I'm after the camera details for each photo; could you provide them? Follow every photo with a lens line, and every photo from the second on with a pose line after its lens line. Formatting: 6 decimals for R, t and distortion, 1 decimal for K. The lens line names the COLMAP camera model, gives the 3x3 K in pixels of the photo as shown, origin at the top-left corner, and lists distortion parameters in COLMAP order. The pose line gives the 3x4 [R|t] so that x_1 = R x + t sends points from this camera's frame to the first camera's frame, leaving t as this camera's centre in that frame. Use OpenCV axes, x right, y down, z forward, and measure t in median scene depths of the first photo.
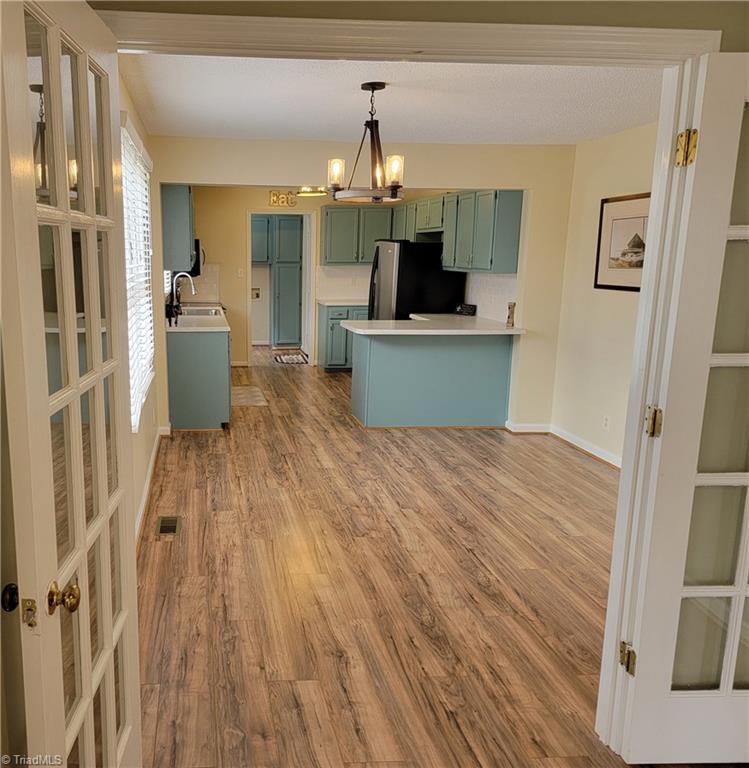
lens RADIAL K [[707.8, 0, 259.0], [0, 707.8, 395.0], [0, 0, 1]] dist [0.087460, -0.003606]
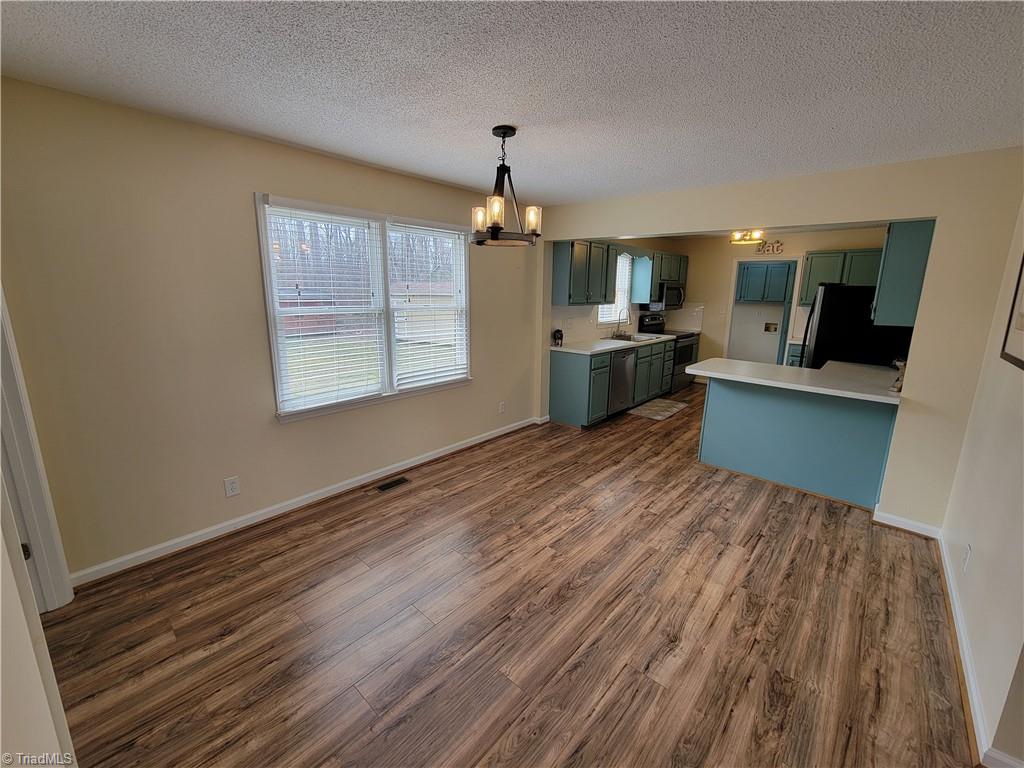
lens RADIAL K [[419.8, 0, 511.9], [0, 419.8, 377.6], [0, 0, 1]] dist [-0.005216, 0.000836]
pose [[0.689049, 0.155347, -0.707869, 0.476985], [-0.152868, 0.985934, 0.067567, -0.095419], [0.708409, 0.061653, 0.703104, 0.456942]]
